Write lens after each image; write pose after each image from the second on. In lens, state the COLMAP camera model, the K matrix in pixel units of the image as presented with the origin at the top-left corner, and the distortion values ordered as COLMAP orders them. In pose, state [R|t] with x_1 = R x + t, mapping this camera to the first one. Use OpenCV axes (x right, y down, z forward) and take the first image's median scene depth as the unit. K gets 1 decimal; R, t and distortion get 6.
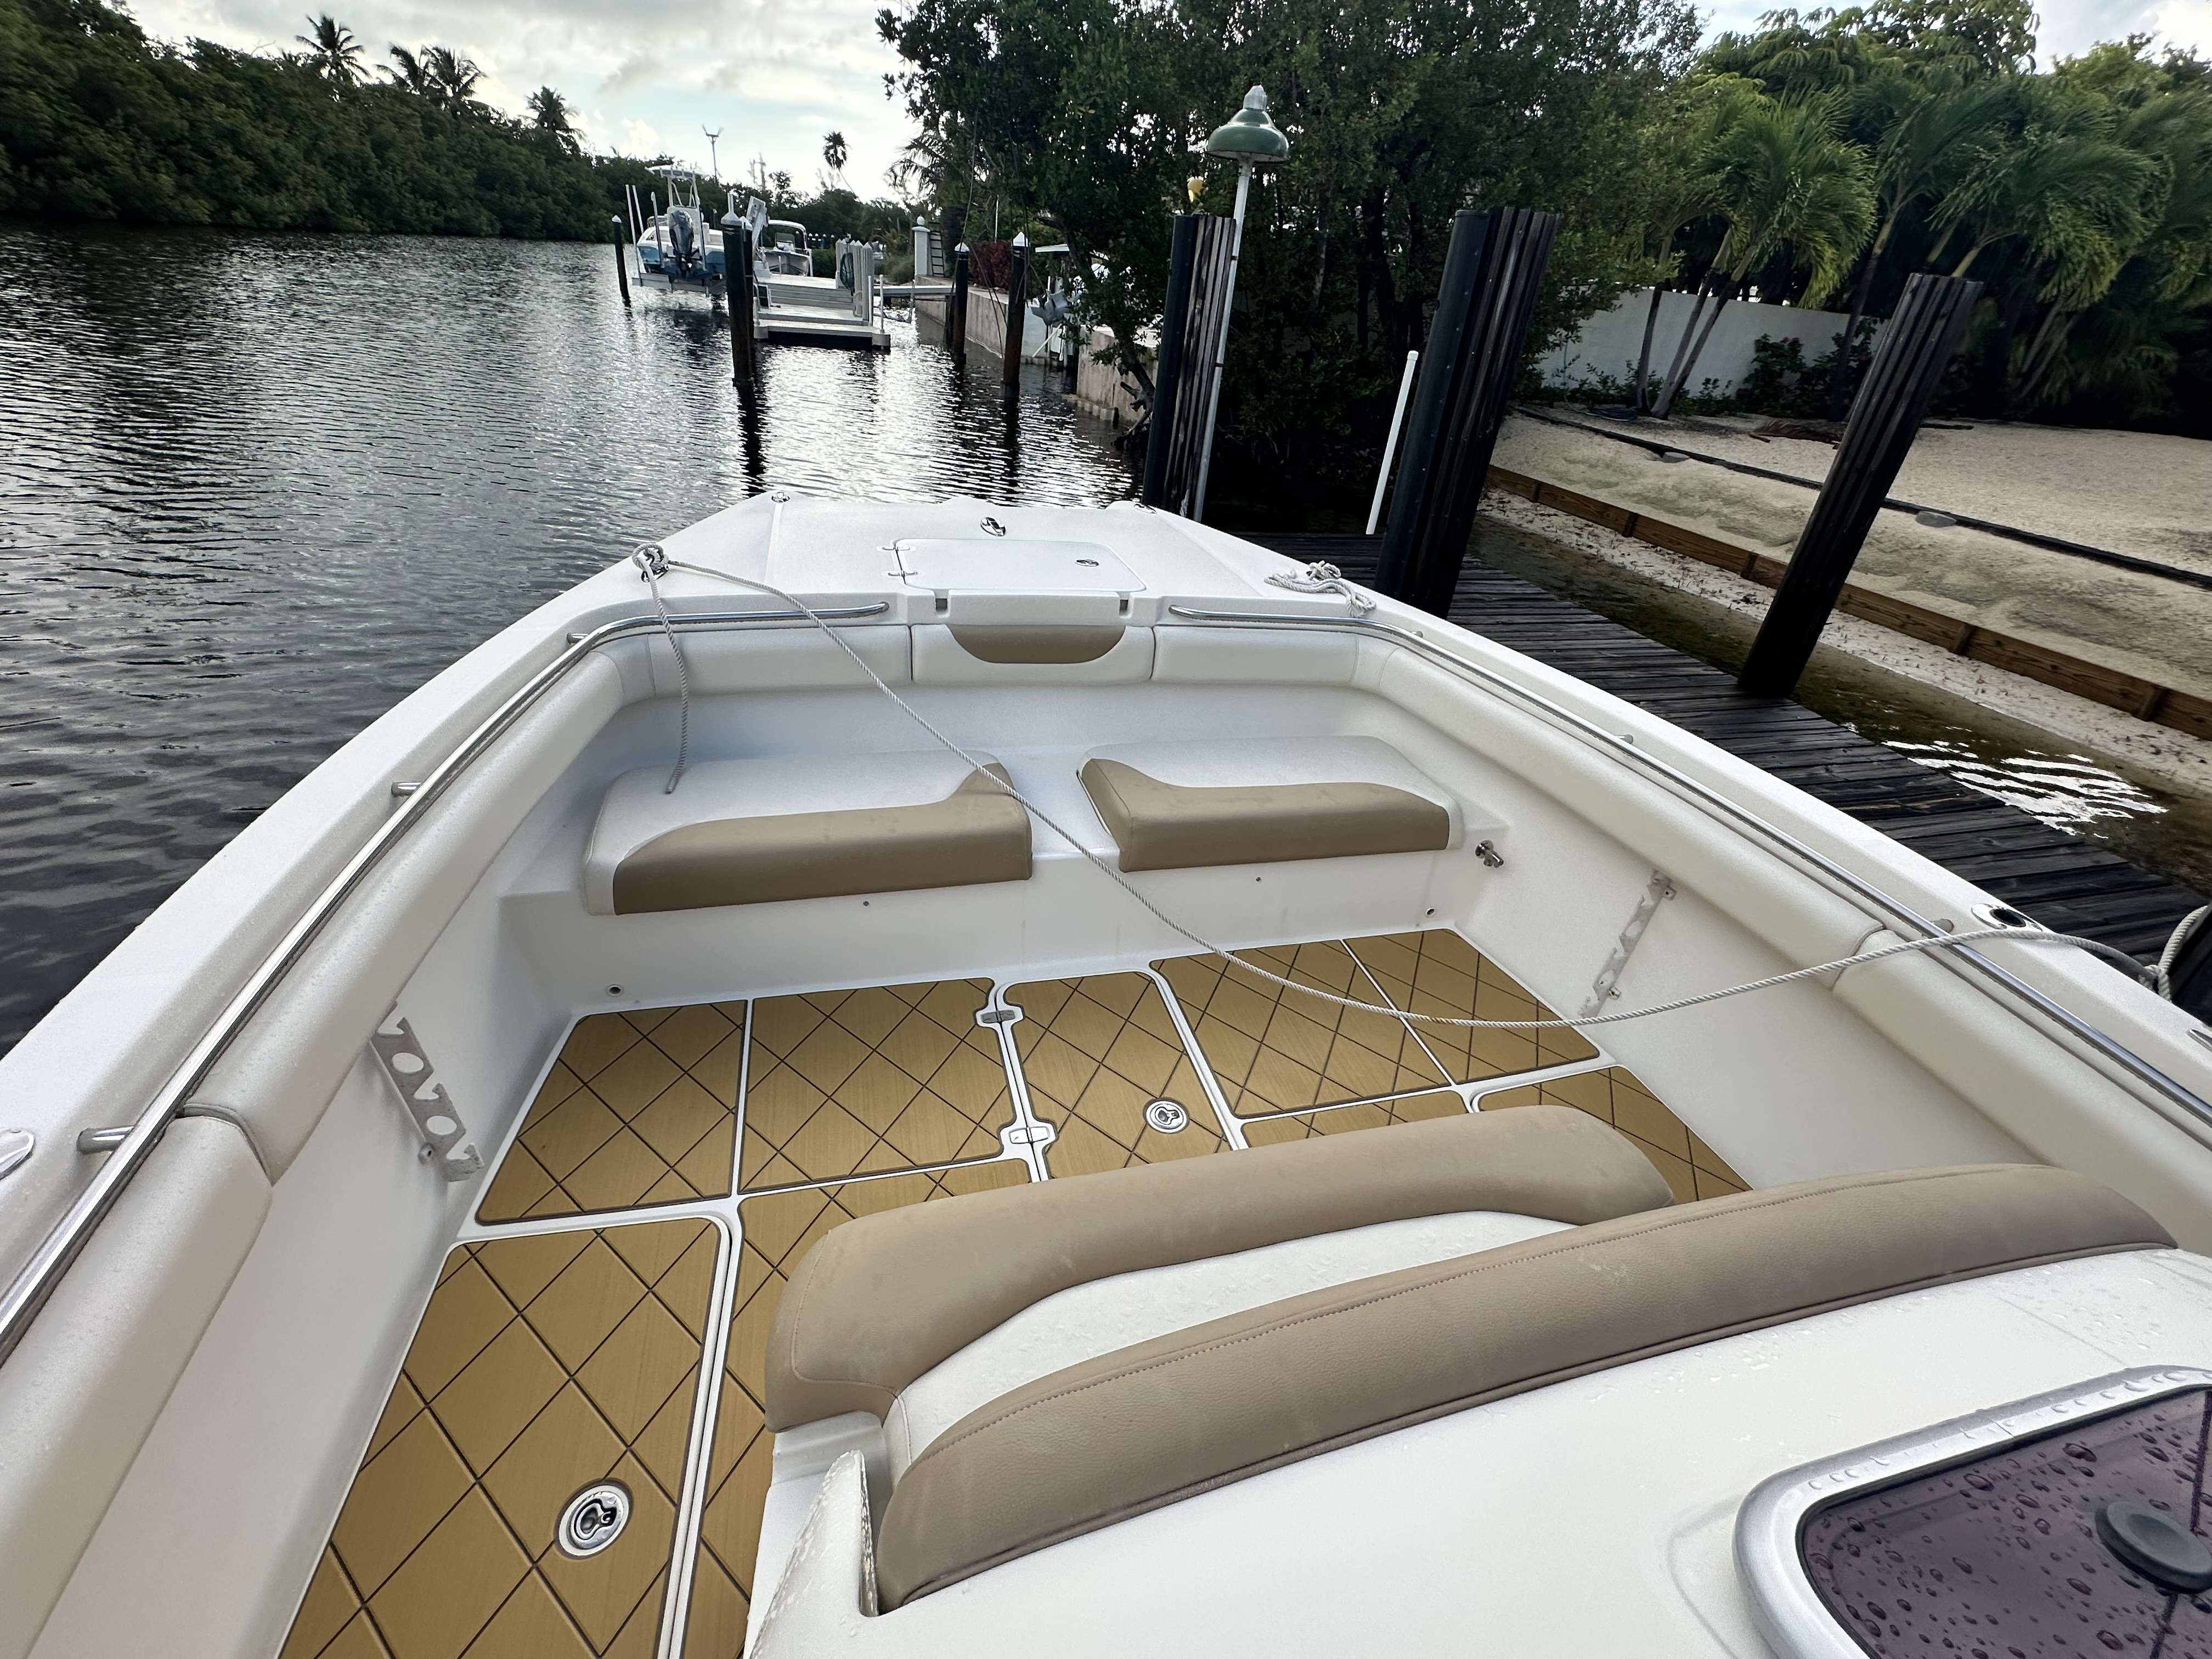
lens RADIAL K [[959.3, 0, 1106.9], [0, 959.3, 822.0], [0, 0, 1]] dist [-0.002304, -0.000600]
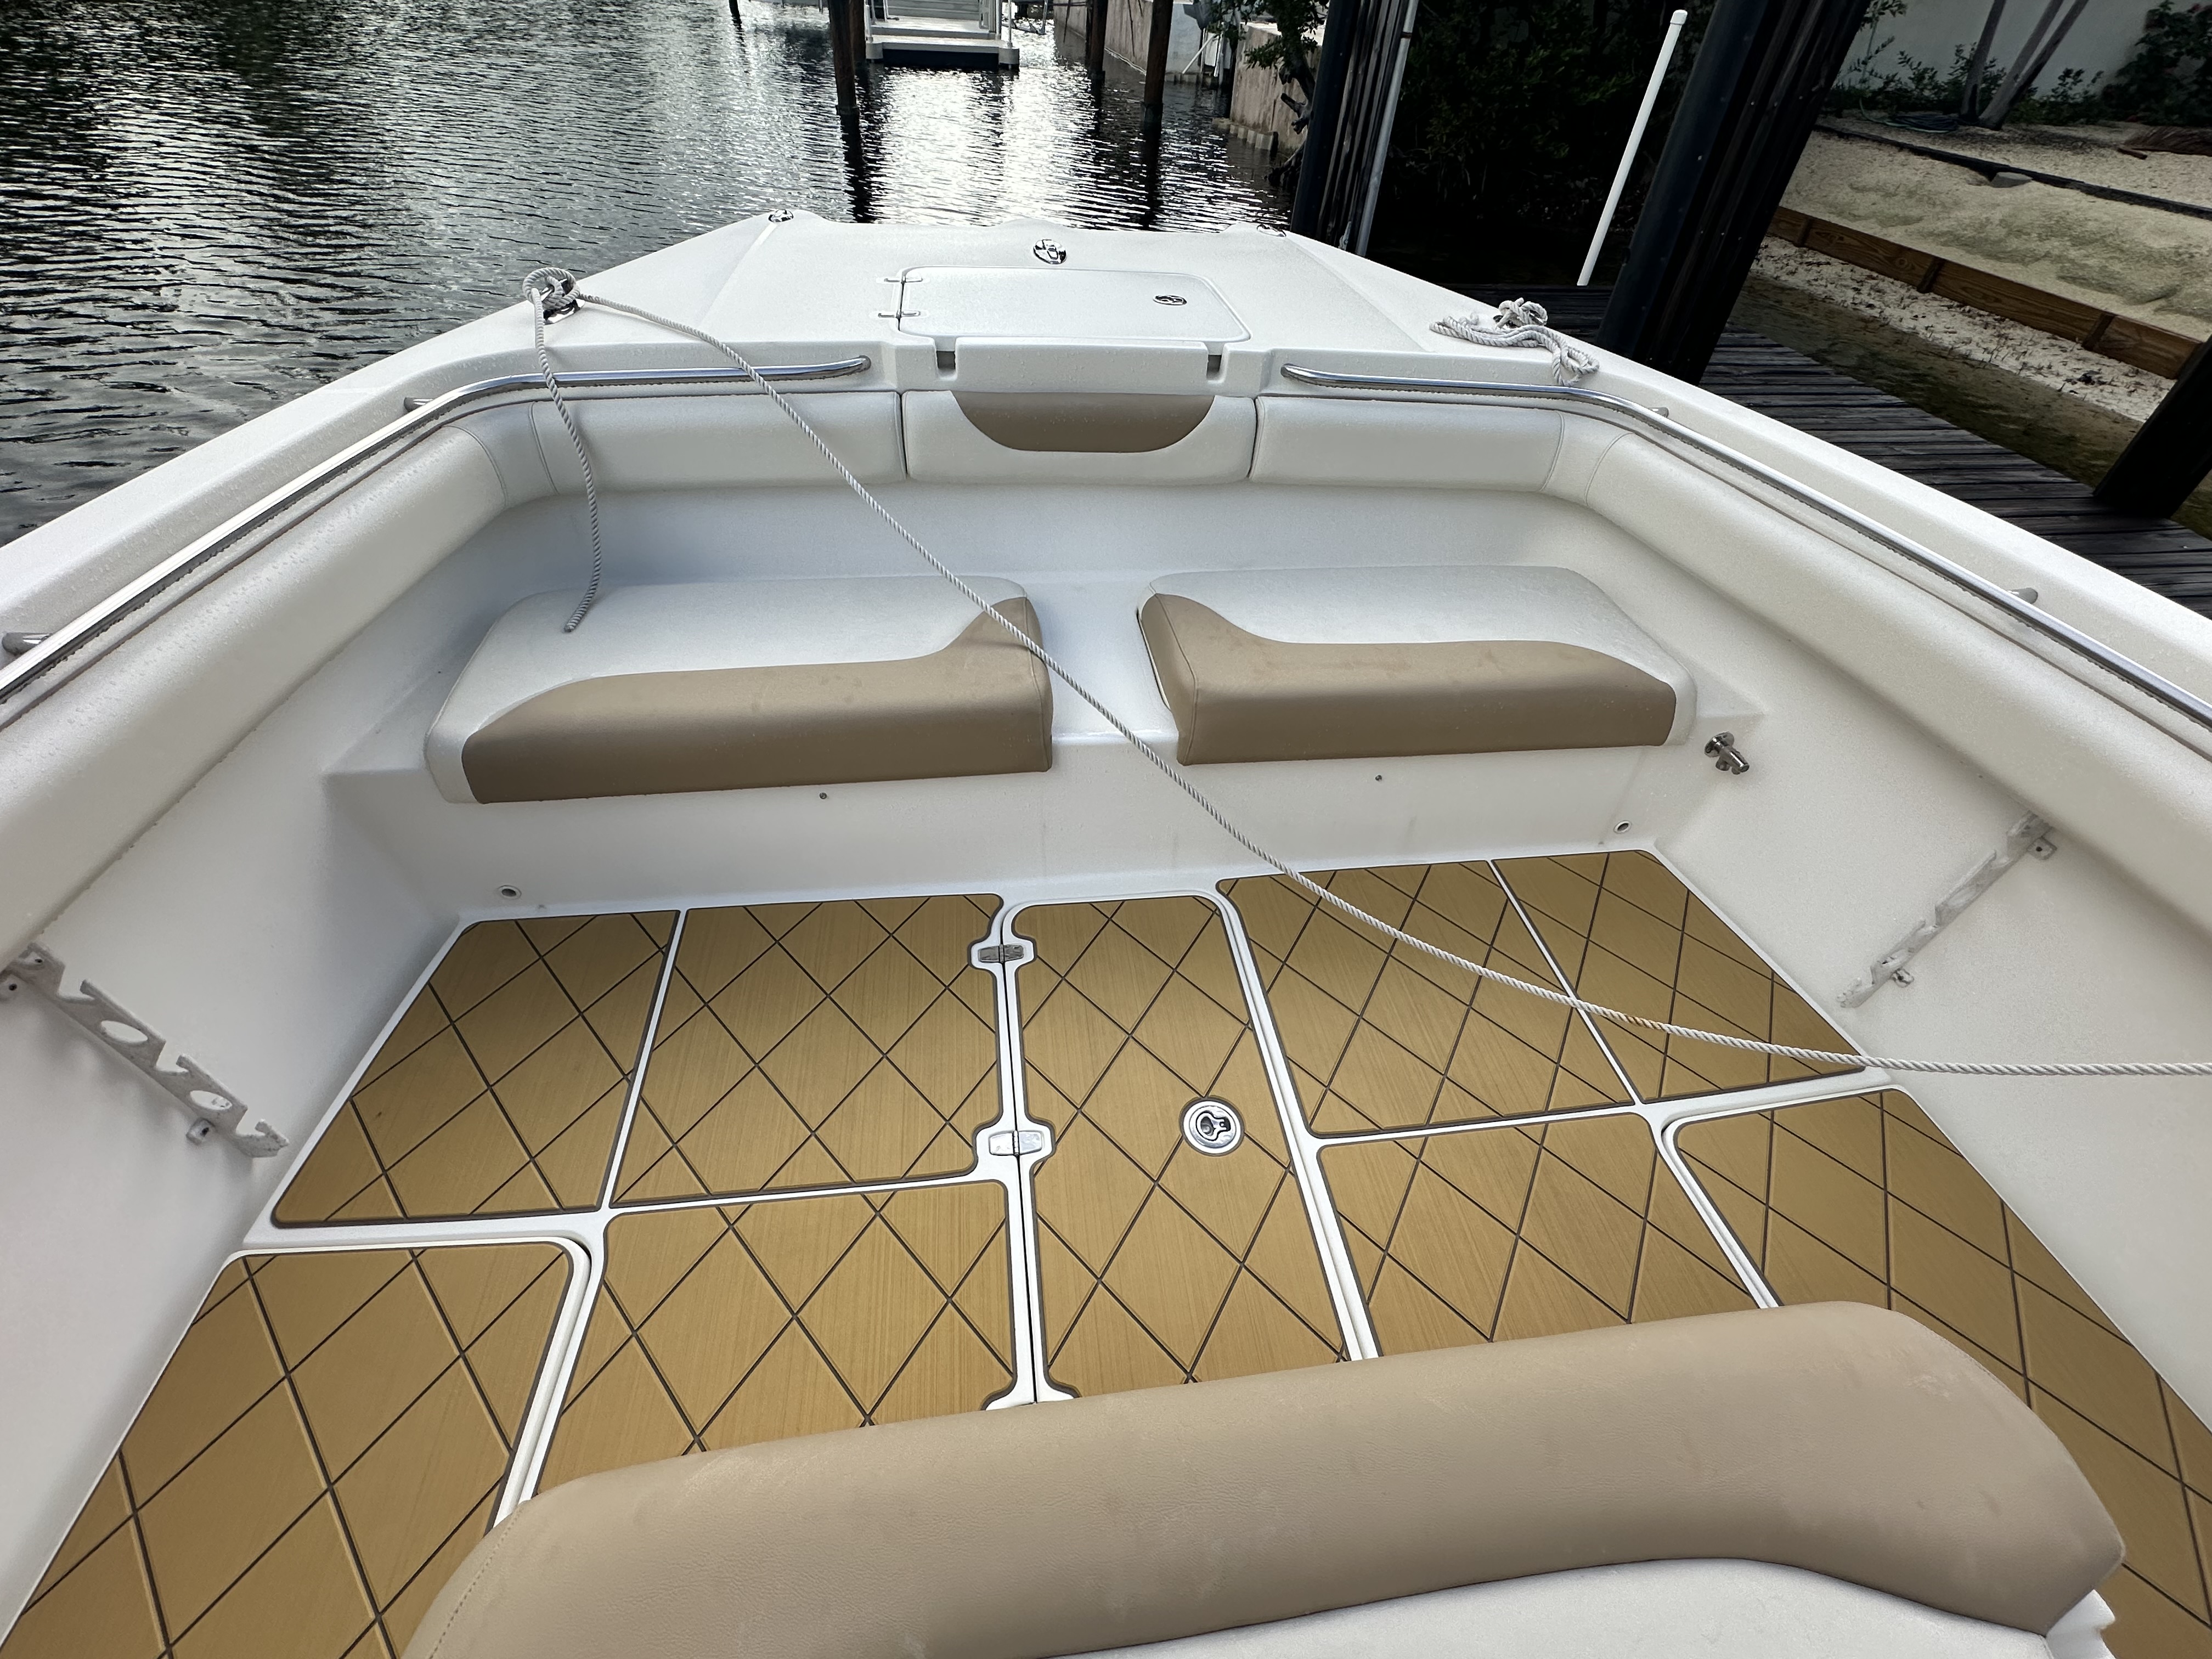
lens RADIAL K [[959.3, 0, 1113.9], [0, 959.3, 830.3], [0, 0, 1]] dist [-0.002304, -0.000600]
pose [[0.990534, 0.060068, -0.123431, 0.011778], [-0.033229, 0.977356, 0.208974, -0.009823], [0.133189, -0.202895, 0.970100, 0.061774]]
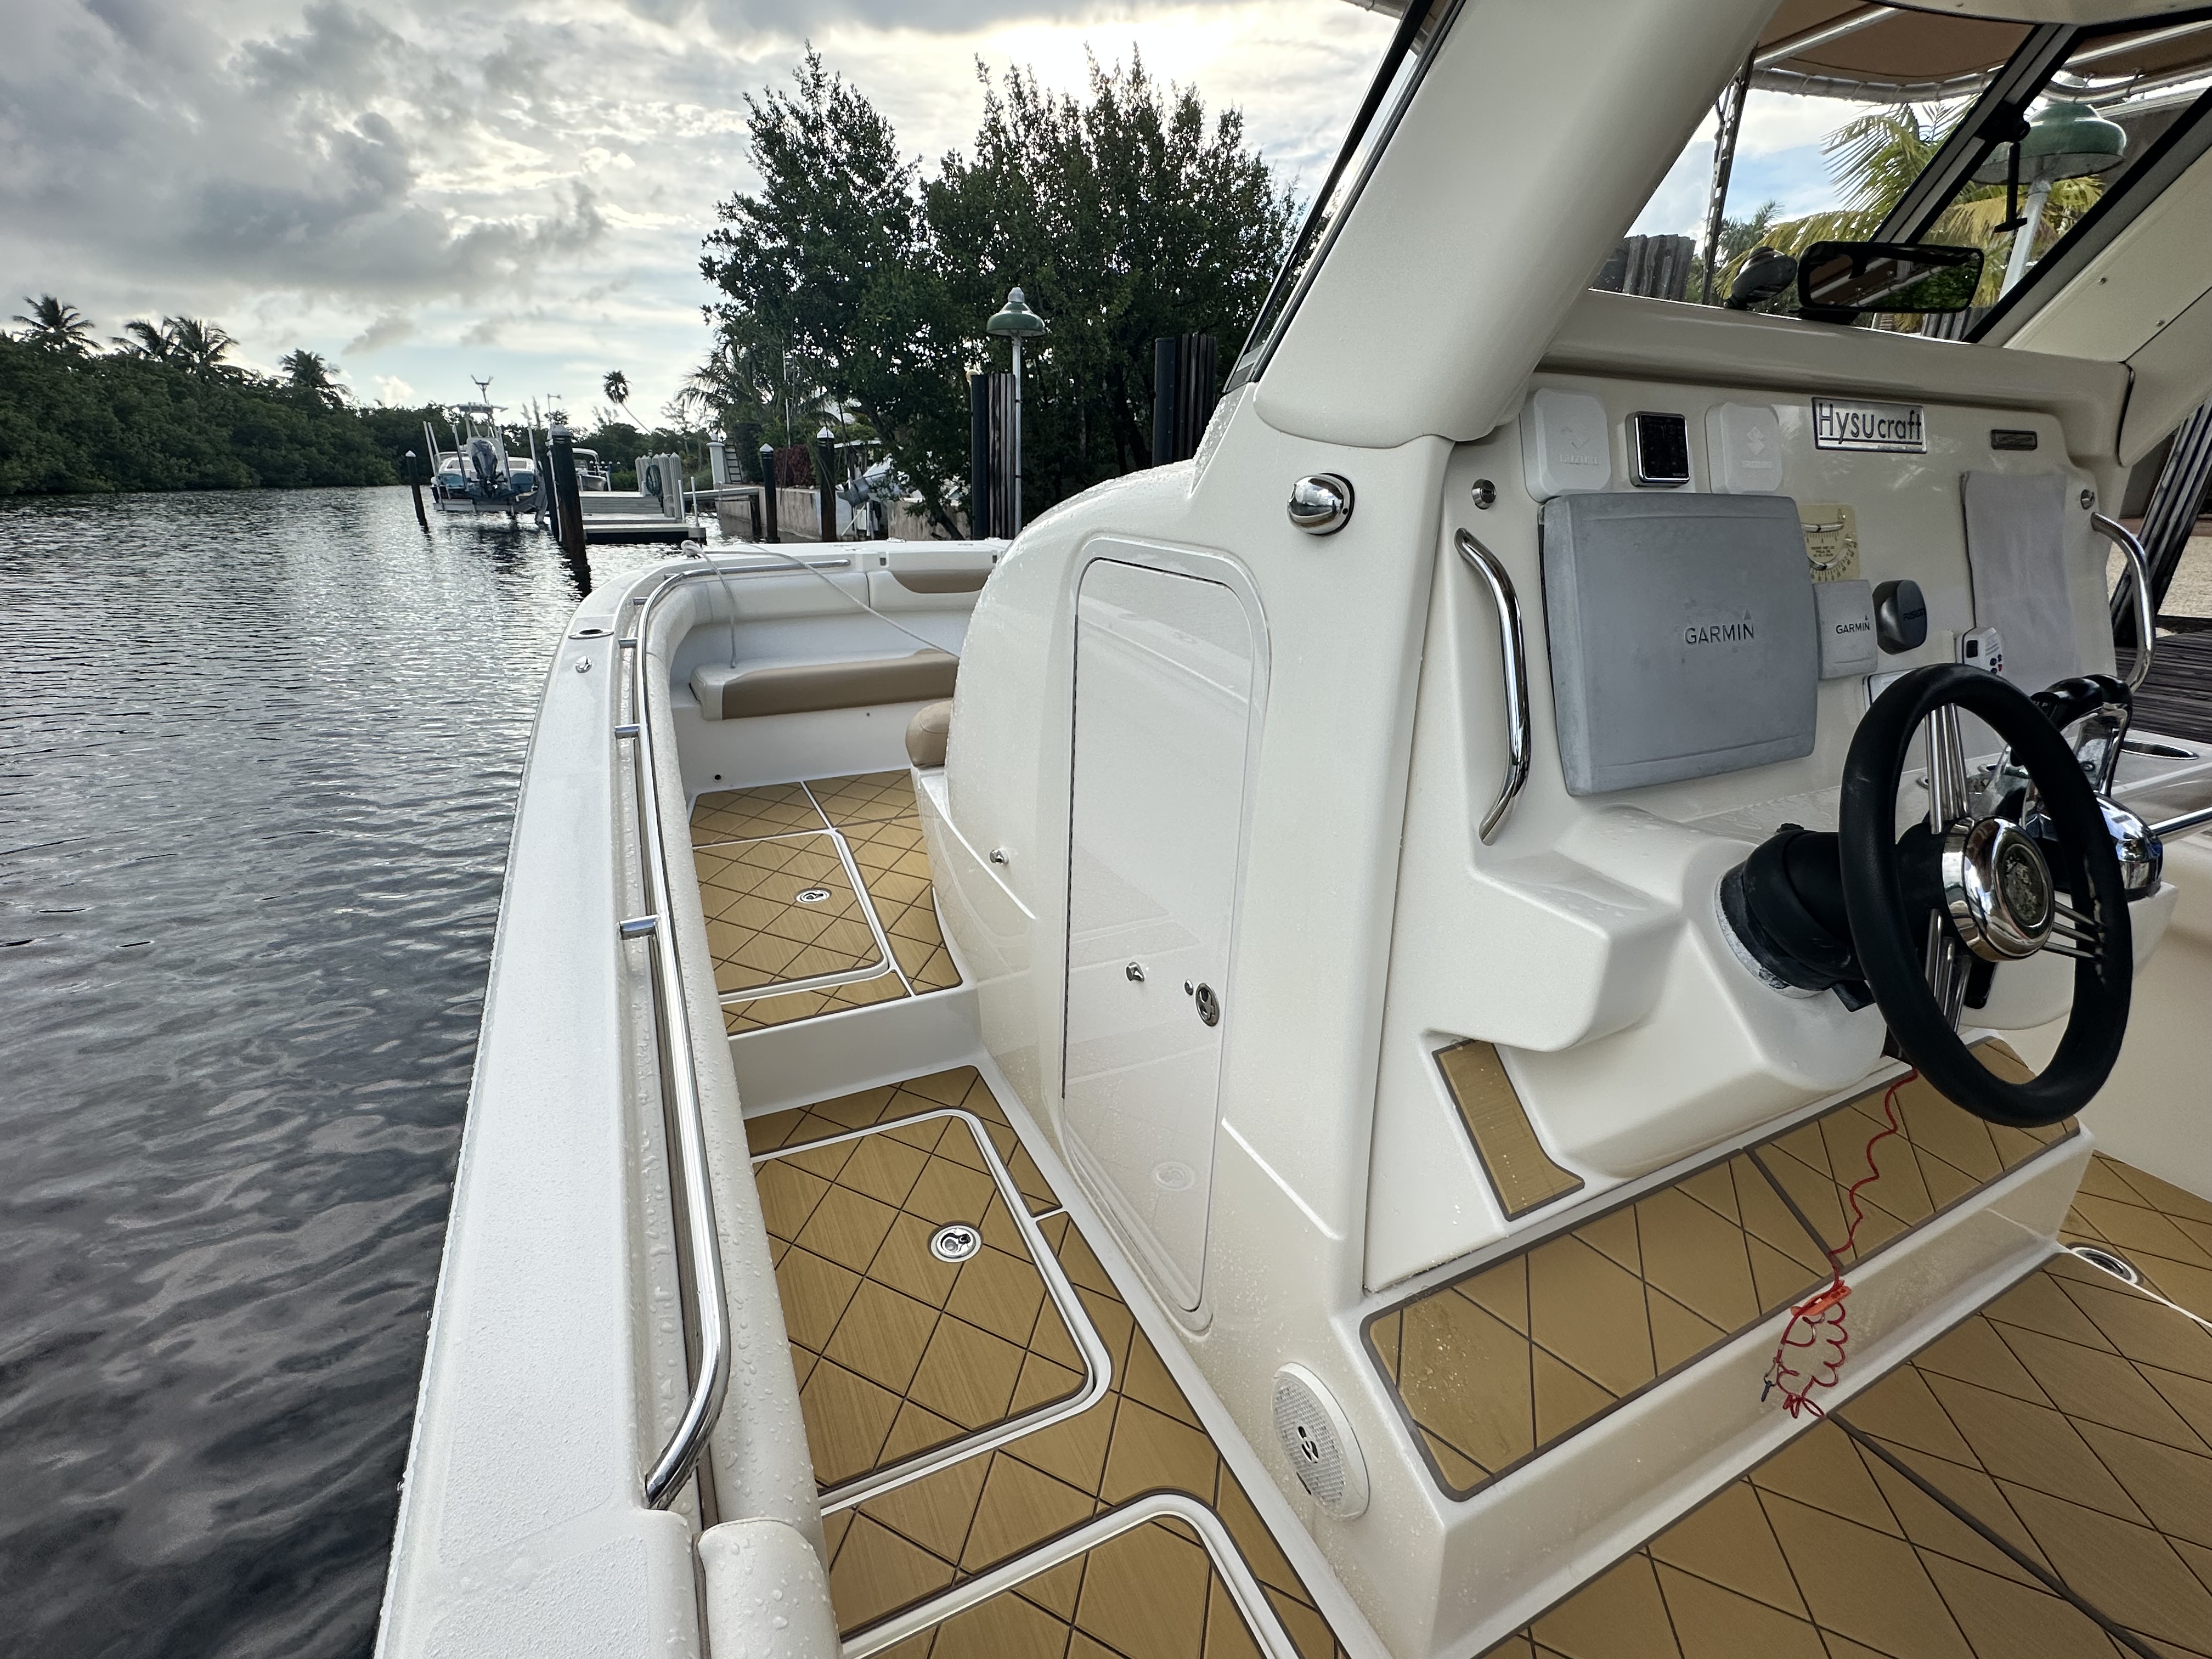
lens RADIAL K [[959.3, 0, 1104.4], [0, 959.3, 825.2], [0, 0, 1]] dist [-0.002304, -0.000600]
pose [[0.975610, -0.139072, 0.169834, -0.031827], [0.165365, 0.974451, -0.151988, 0.115671], [-0.144358, 0.176366, 0.973682, -0.123757]]
